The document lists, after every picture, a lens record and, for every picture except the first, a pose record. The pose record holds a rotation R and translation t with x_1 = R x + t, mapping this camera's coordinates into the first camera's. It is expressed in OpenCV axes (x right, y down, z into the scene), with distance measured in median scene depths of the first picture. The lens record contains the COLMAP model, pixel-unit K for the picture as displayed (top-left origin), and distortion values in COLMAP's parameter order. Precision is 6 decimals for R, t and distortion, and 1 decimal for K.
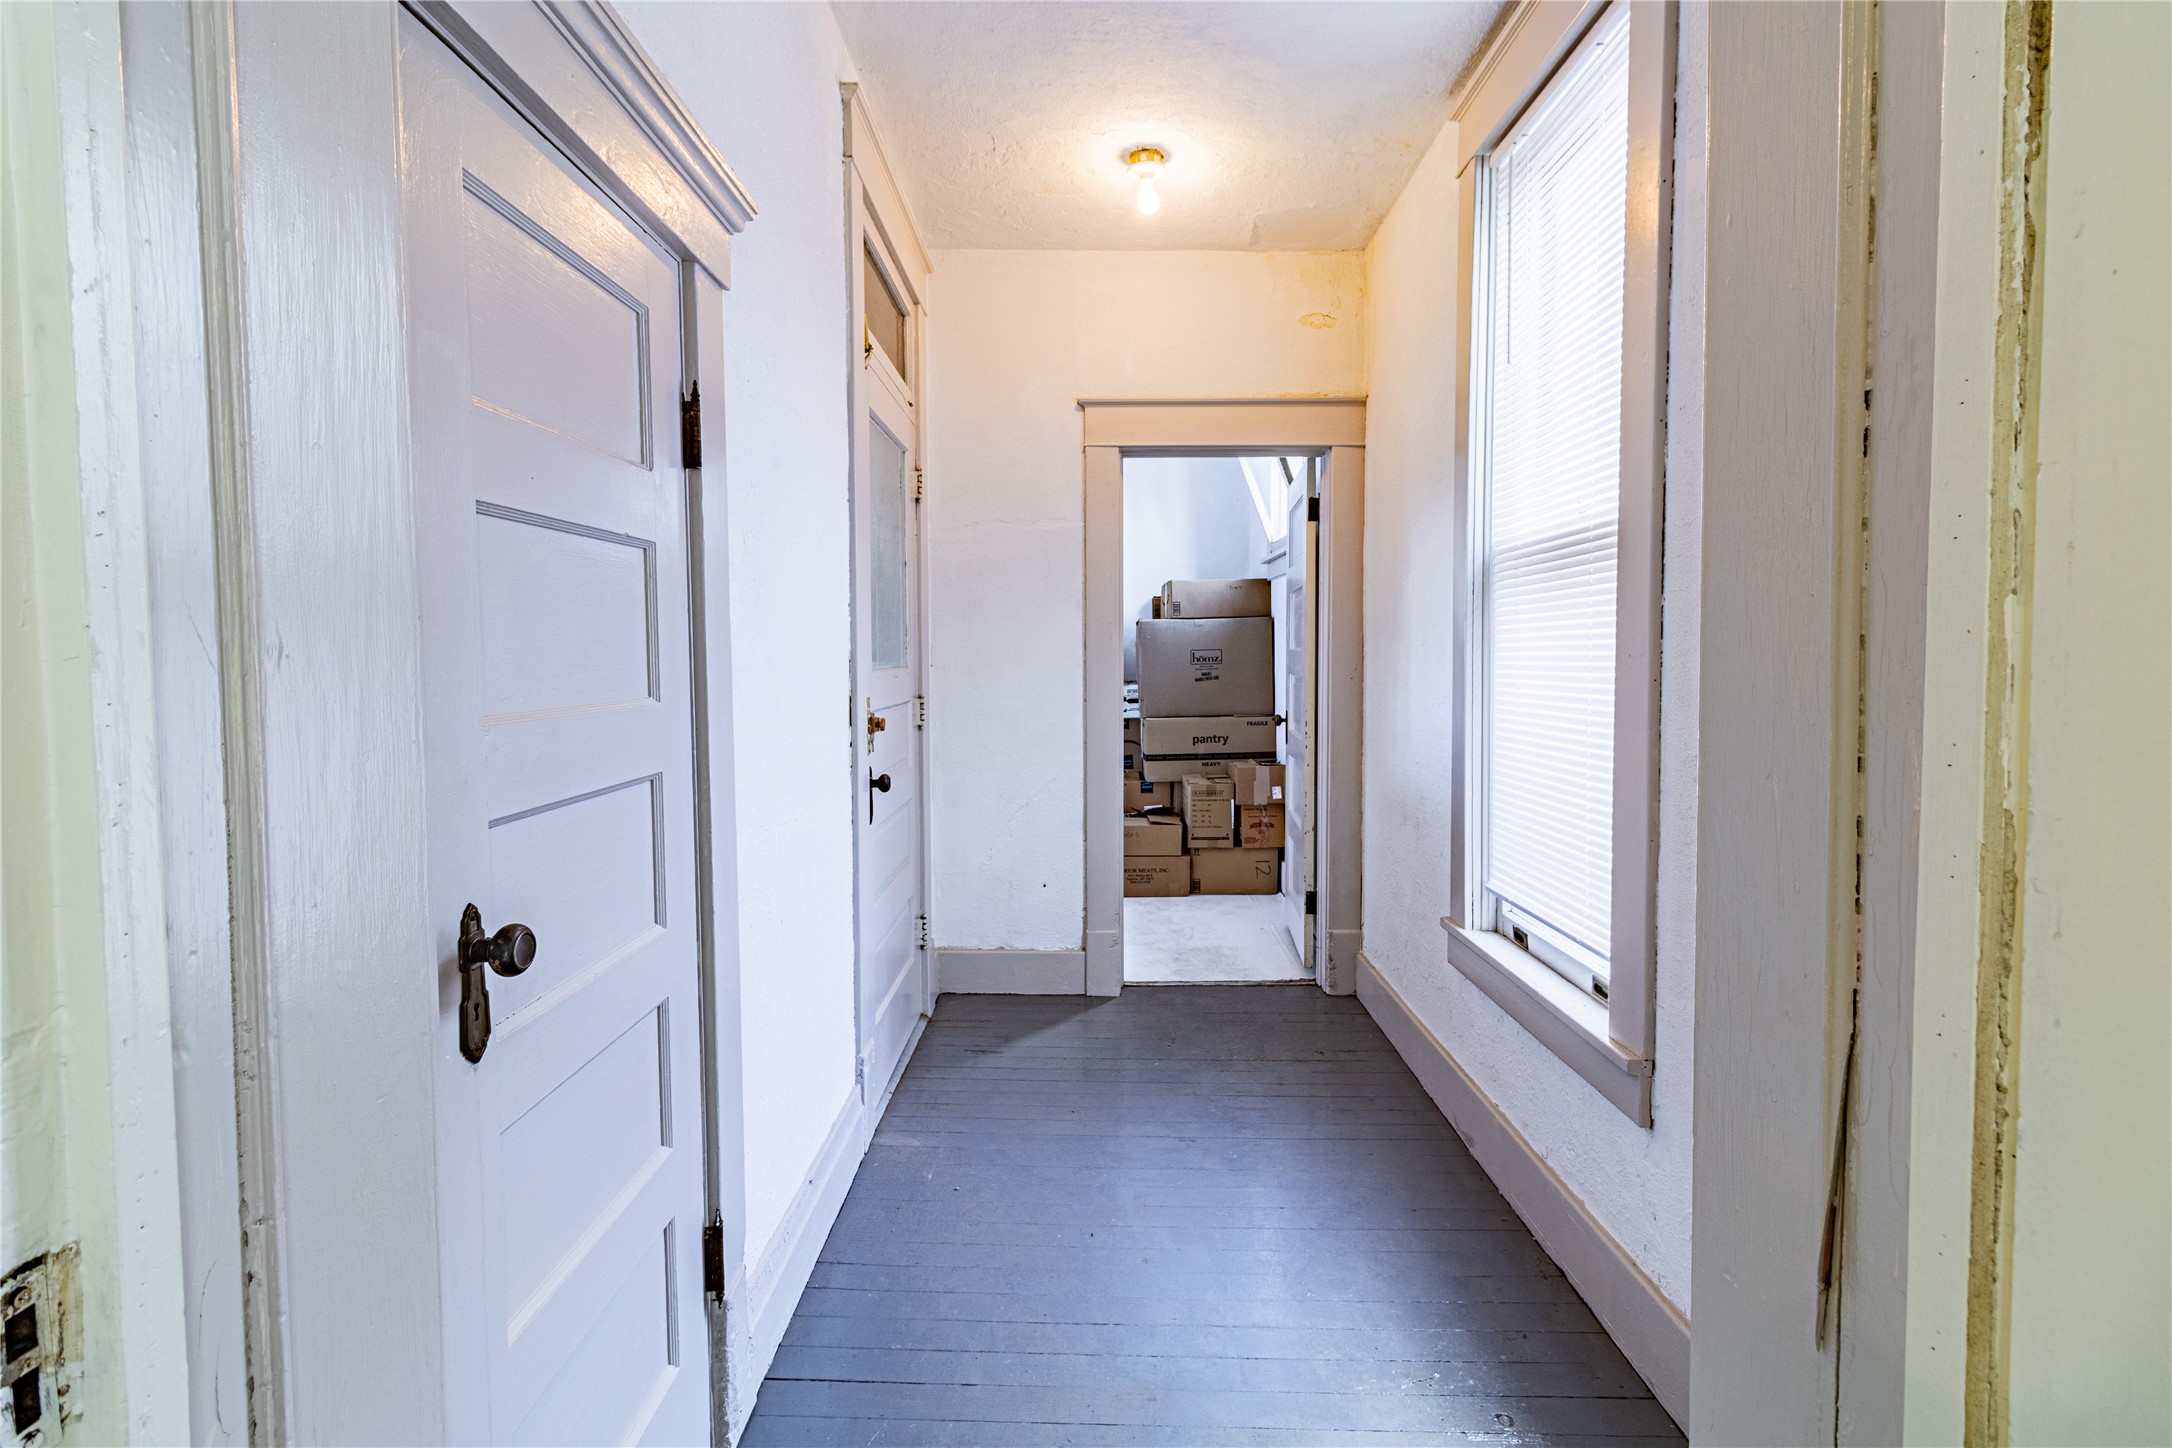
lens RADIAL K [[1059.2, 0, 1081.2], [0, 1059.2, 696.8], [0, 0, 1]] dist [0.001185, 0.000057]
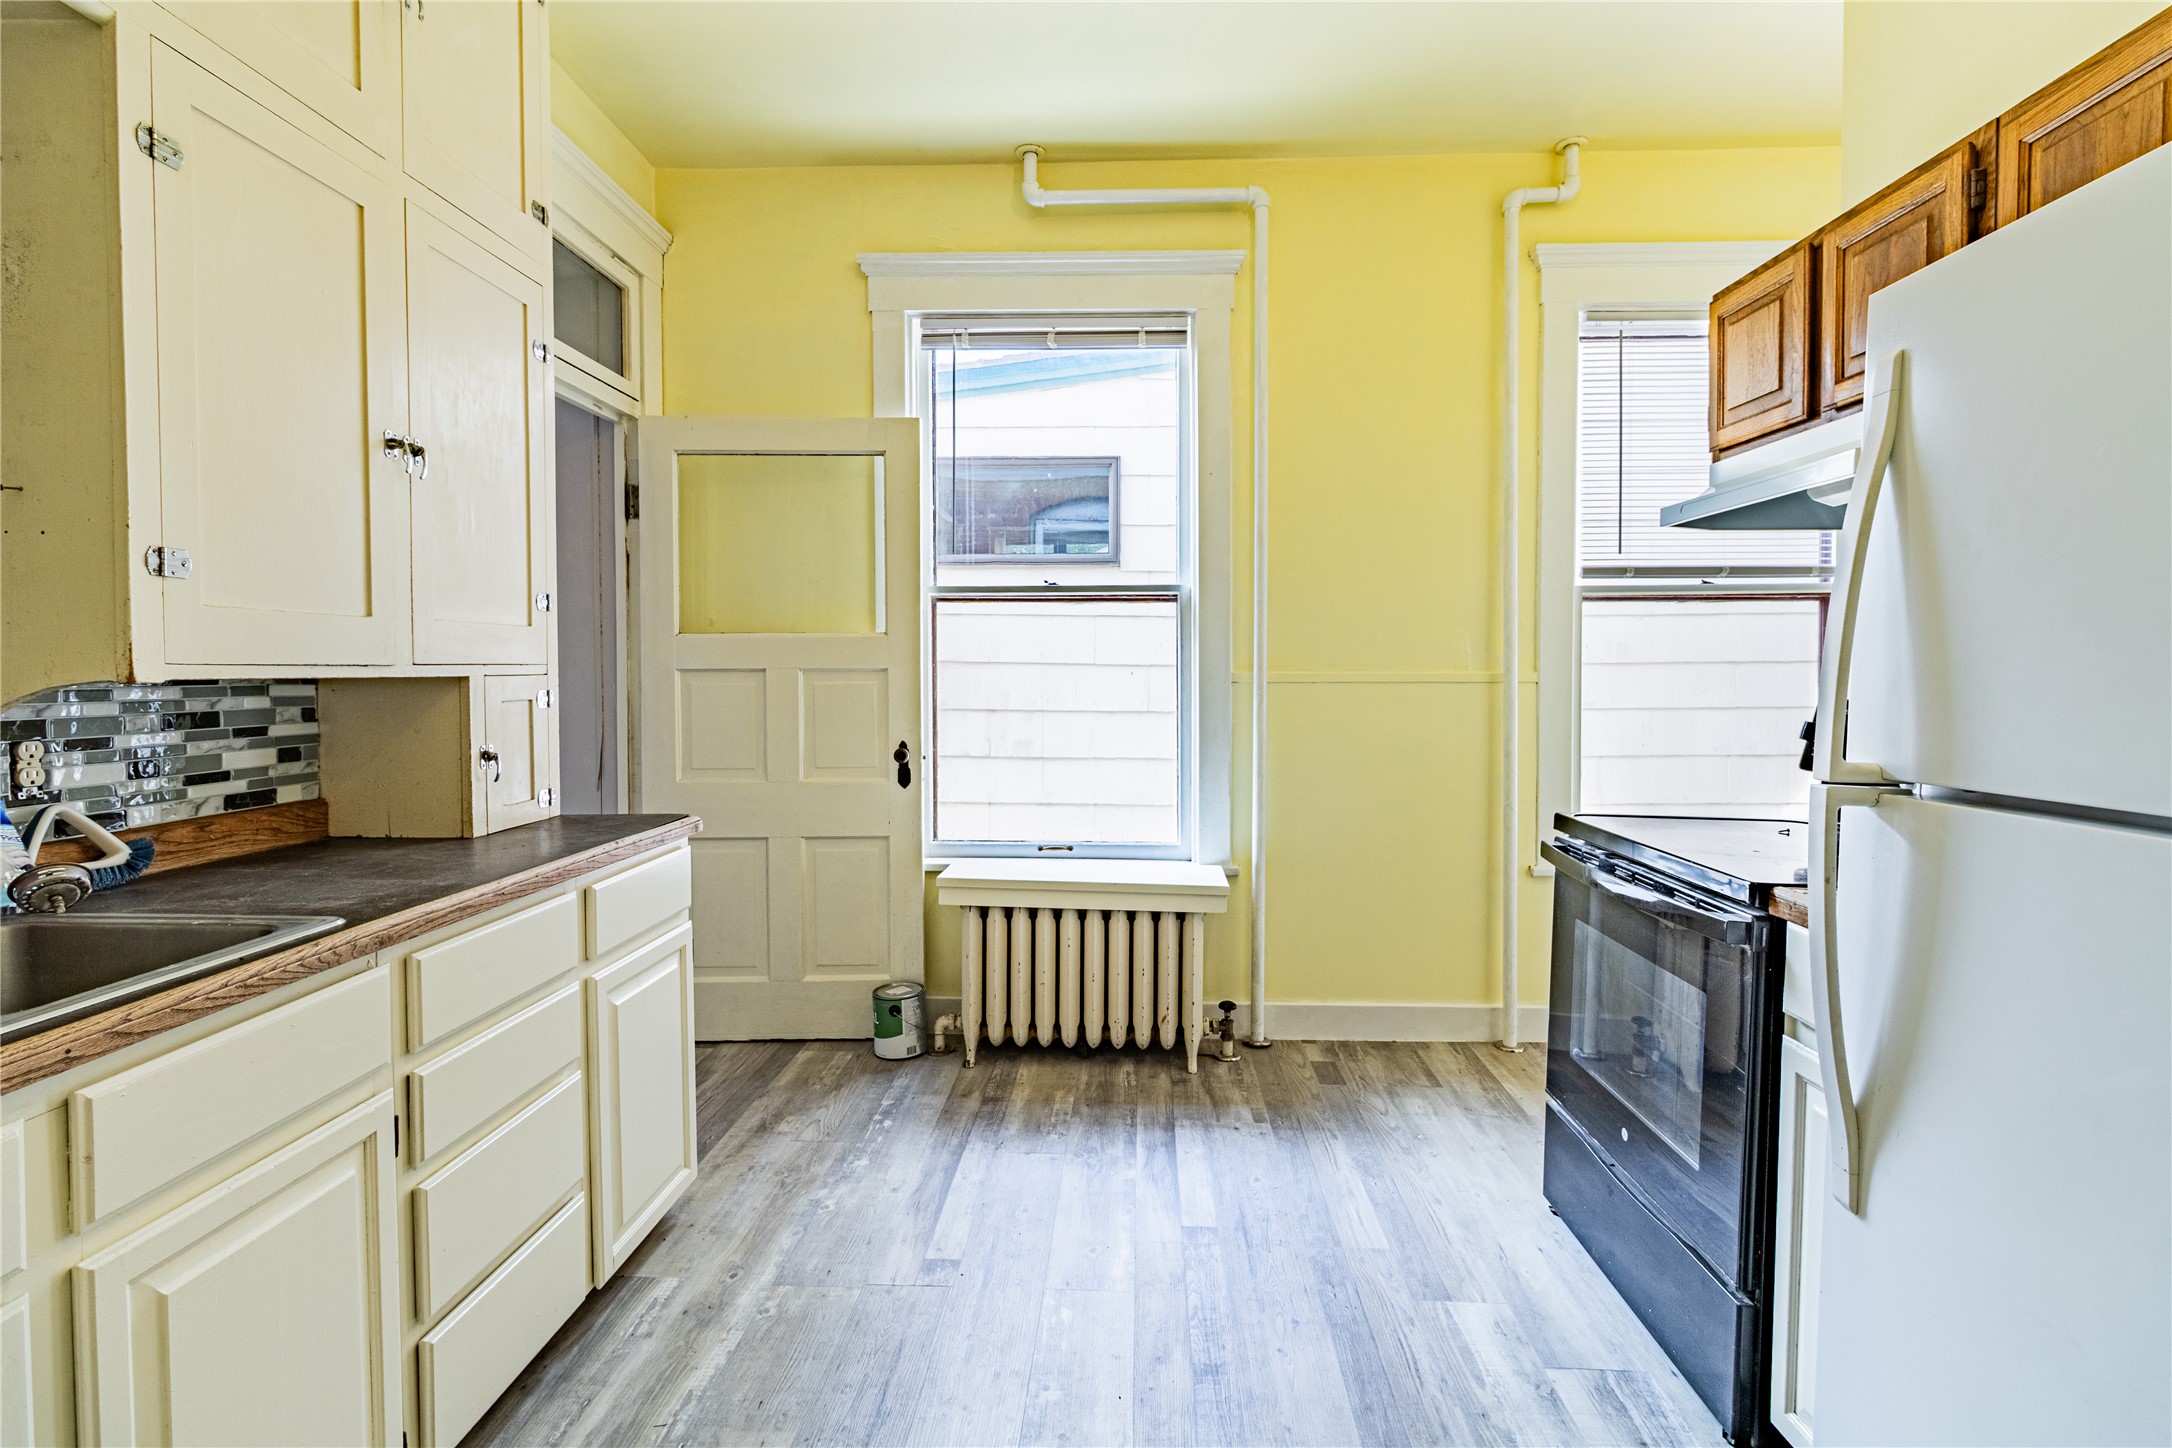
lens RADIAL K [[1059.2, 0, 1081.2], [0, 1059.2, 696.8], [0, 0, 1]] dist [0.001185, 0.000057]
pose [[0.053369, -0.019352, 0.998387, -4.840990], [0.043524, 0.998907, 0.017036, 0.128129], [-0.997626, 0.042545, 0.054153, -1.914857]]
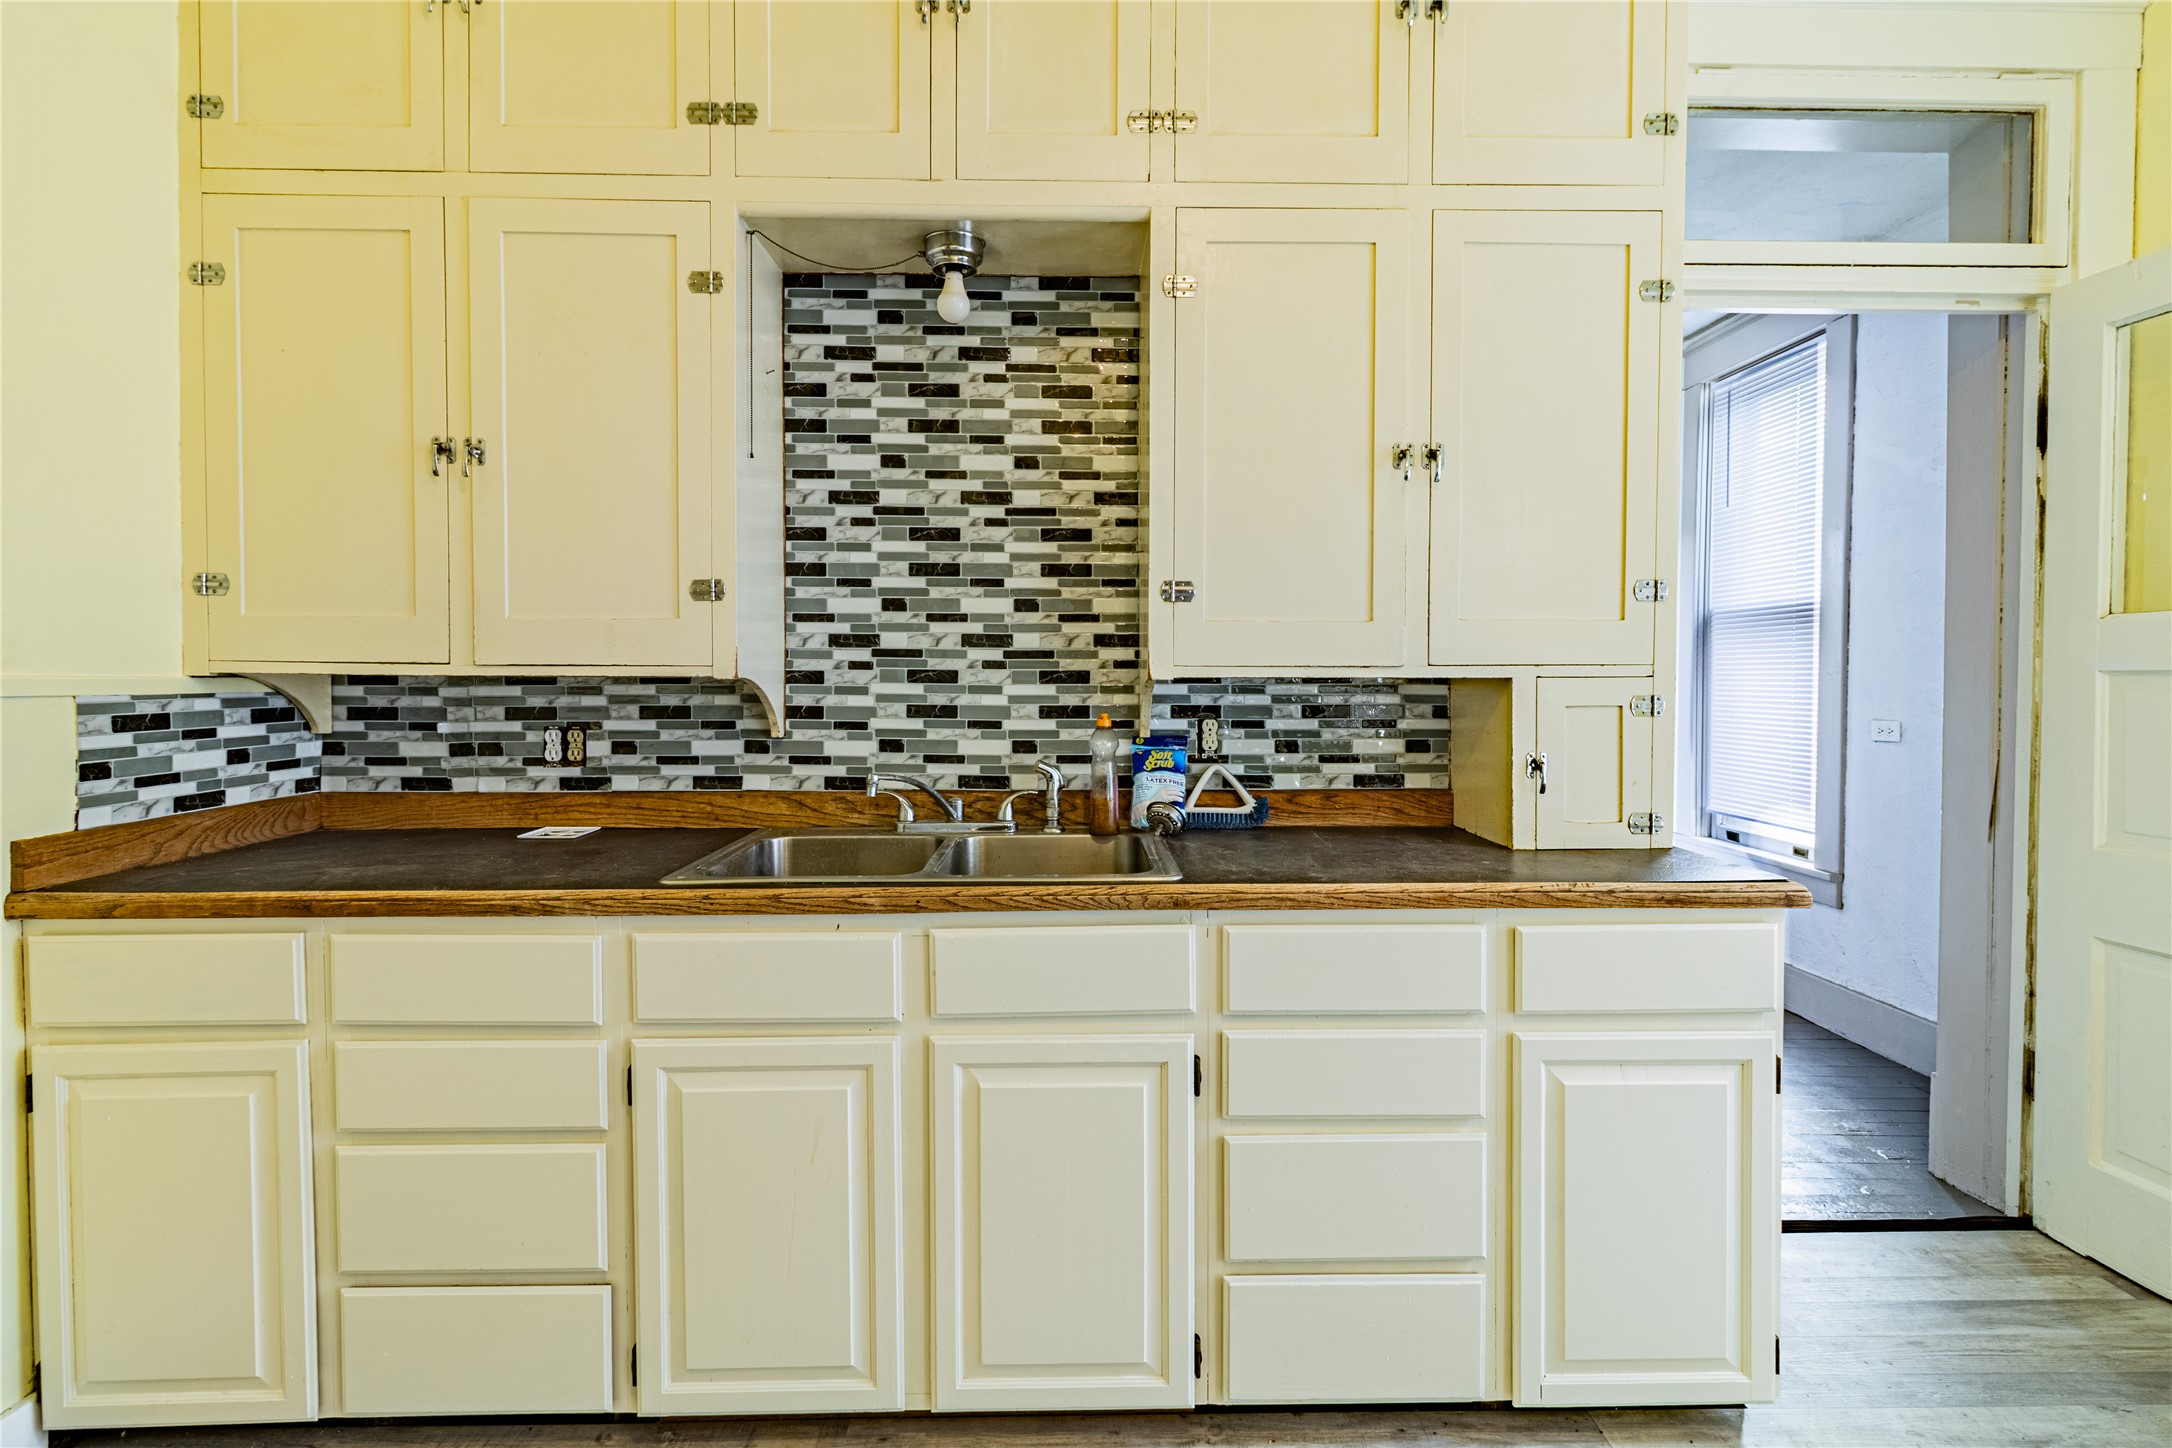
lens RADIAL K [[1034.0, 0, 1082.2], [0, 1034.0, 694.8], [0, 0, 1]] dist [0.001938, -0.000229]
pose [[0.999972, 0.007035, 0.002640, -2.772538], [-0.006979, 0.999760, -0.020748, 0.161576], [-0.002785, 0.020729, 0.999781, -2.944084]]
